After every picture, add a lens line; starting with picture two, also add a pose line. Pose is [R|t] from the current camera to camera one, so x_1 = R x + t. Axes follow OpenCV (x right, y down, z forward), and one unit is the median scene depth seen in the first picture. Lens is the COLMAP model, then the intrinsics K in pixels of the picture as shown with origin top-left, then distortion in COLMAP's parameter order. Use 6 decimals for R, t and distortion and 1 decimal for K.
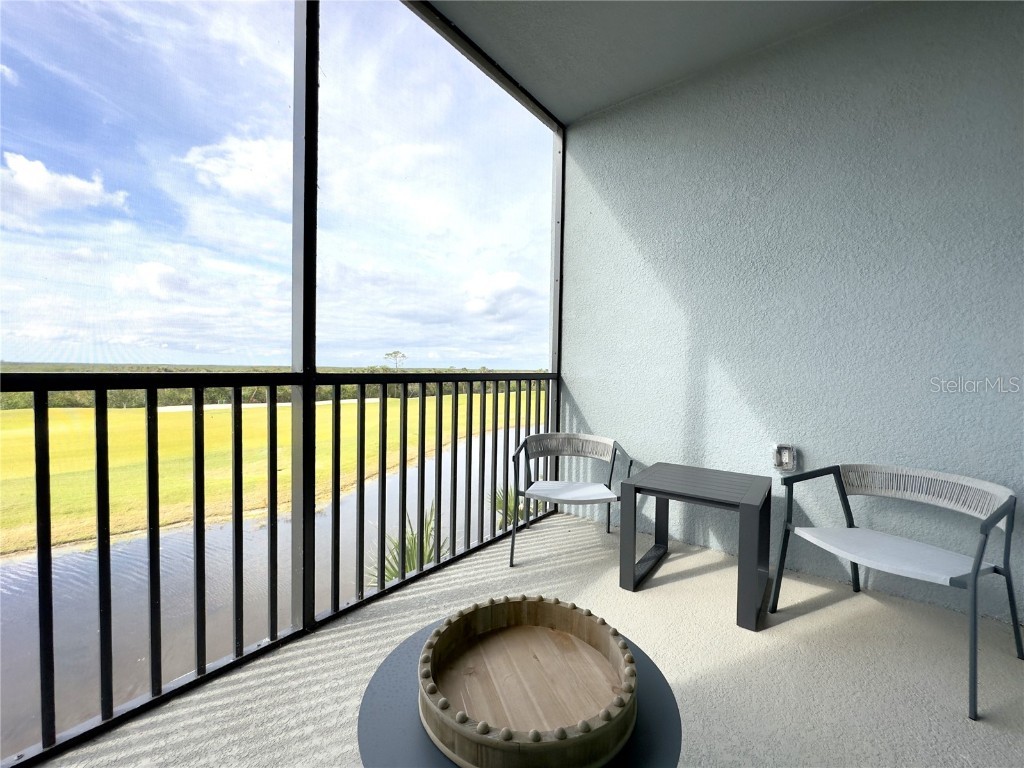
lens RADIAL K [[411.0, 0, 512.0], [0, 411.0, 384.0], [0, 0, 1]] dist [-0.004086, -0.000139]
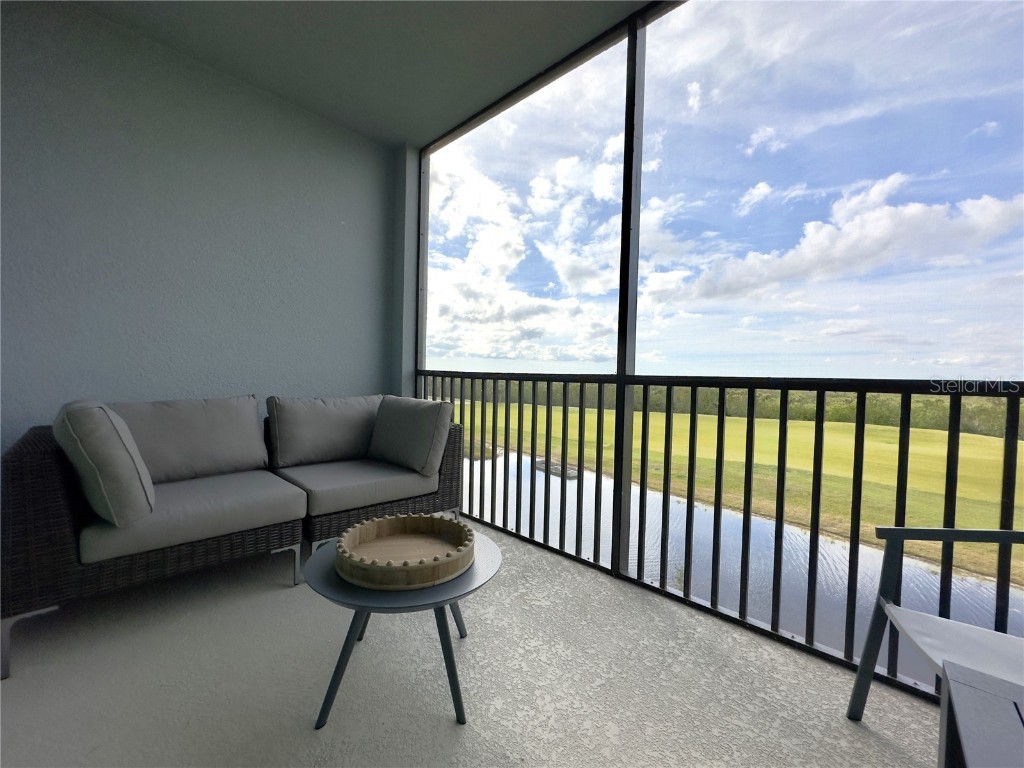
lens RADIAL K [[411.0, 0, 512.0], [0, 411.0, 384.0], [0, 0, 1]] dist [-0.004086, -0.000139]
pose [[-0.118776, 0.008428, -0.992885, 0.634327], [-0.069851, 0.997416, 0.016823, -0.005595], [0.990461, 0.071352, -0.117881, 0.590105]]
